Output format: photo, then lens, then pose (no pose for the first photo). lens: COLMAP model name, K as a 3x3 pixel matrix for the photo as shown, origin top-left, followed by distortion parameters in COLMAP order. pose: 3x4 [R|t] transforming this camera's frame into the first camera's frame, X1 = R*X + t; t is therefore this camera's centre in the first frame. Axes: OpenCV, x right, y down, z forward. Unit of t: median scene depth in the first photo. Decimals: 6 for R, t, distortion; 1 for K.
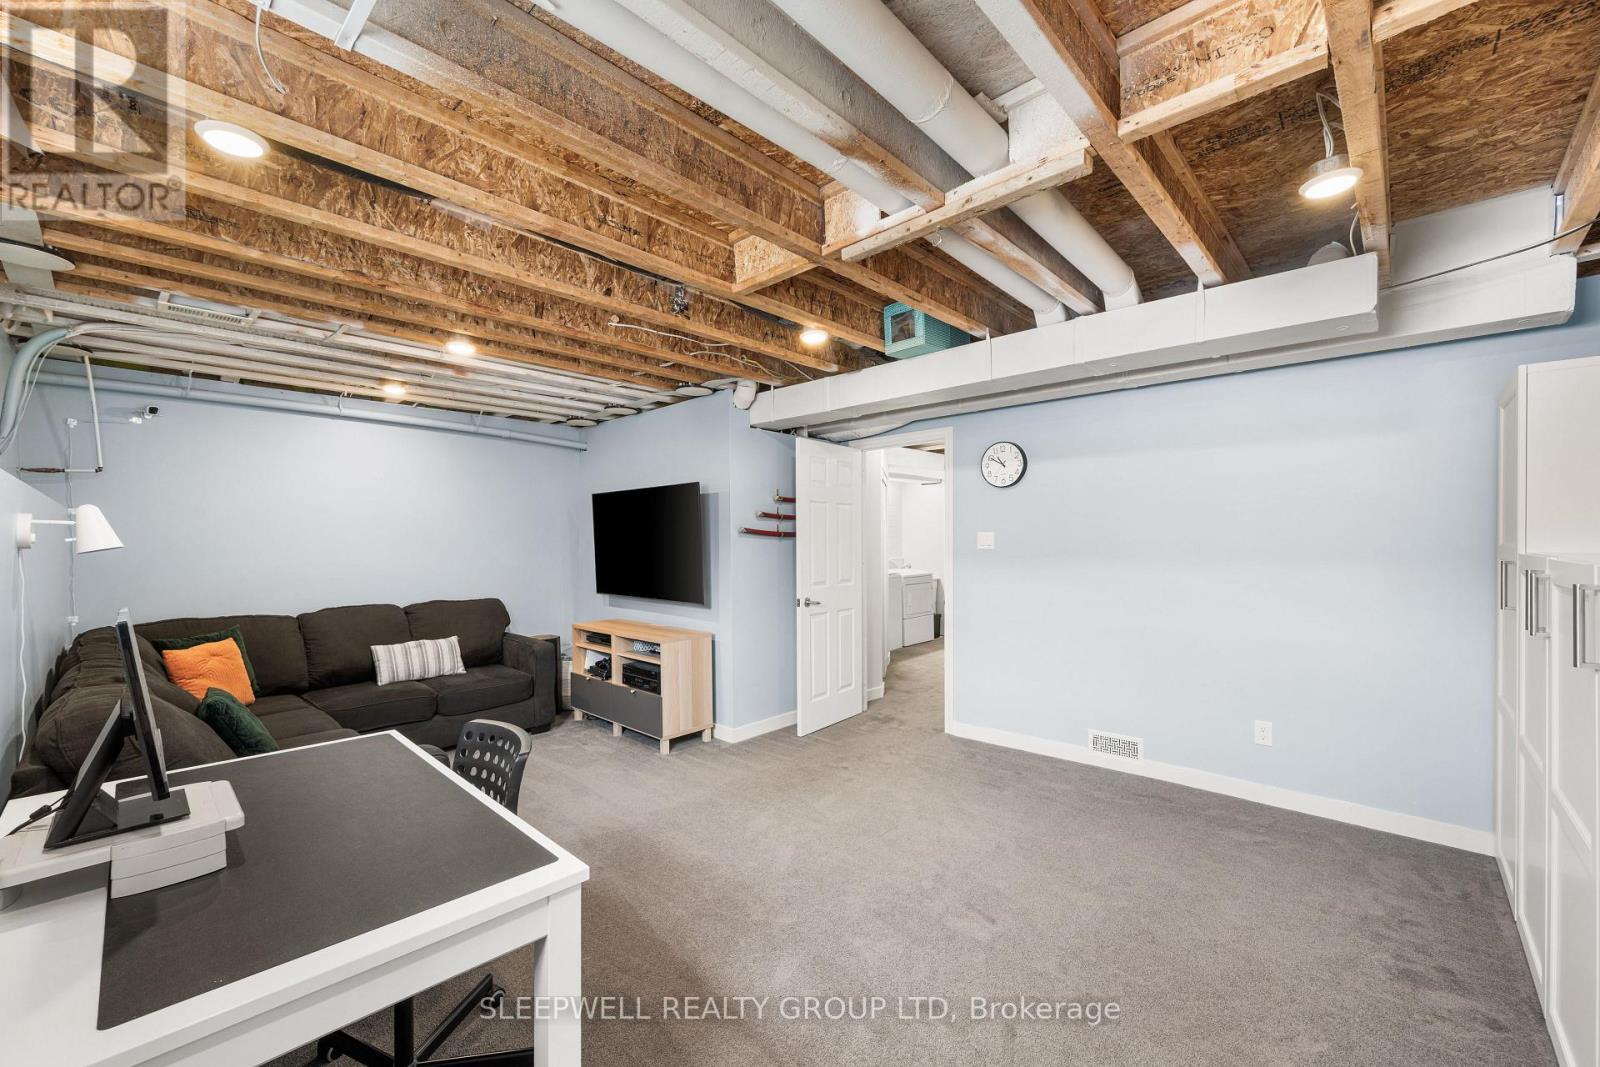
lens RADIAL K [[641.2, 0, 800.6], [0, 641.2, 529.6], [0, 0, 1]] dist [-0.001959, -0.000027]
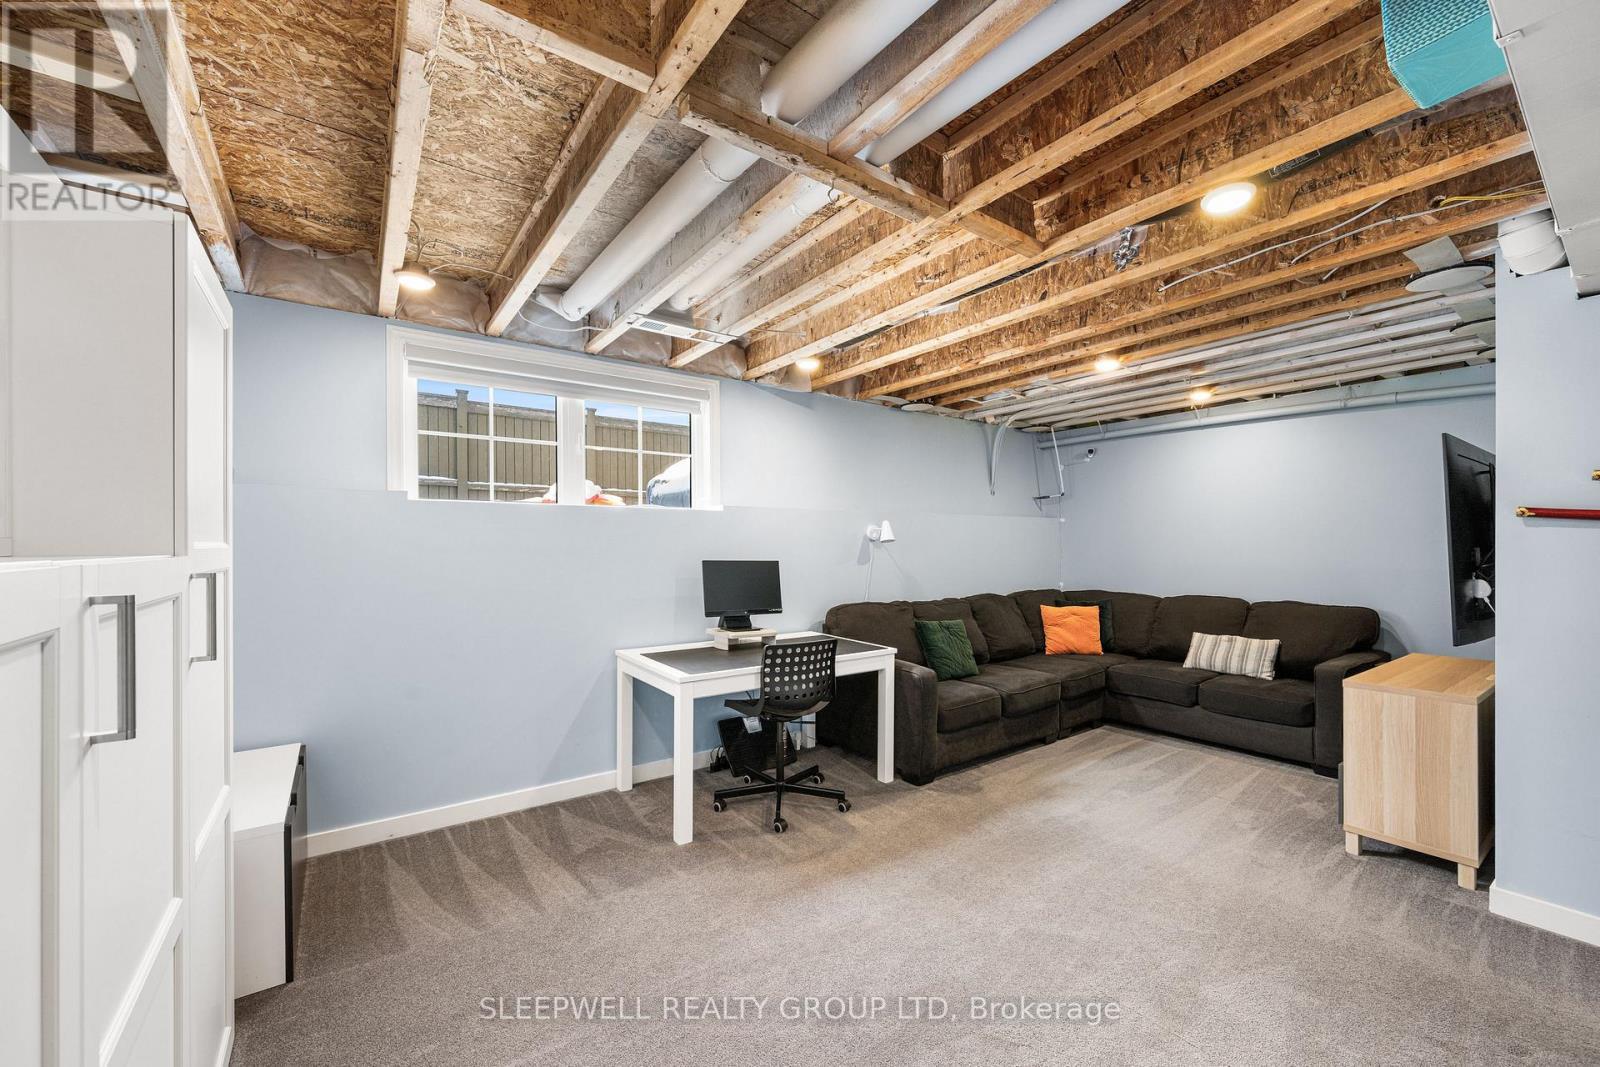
lens RADIAL K [[641.2, 0, 801.8], [0, 641.2, 543.9], [0, 0, 1]] dist [-0.001959, -0.000027]
pose [[-0.196971, 0.006461, -0.980388, 0.560089], [0.017687, 0.999839, 0.003036, 0.014137], [0.980250, -0.016742, -0.197054, 0.574167]]
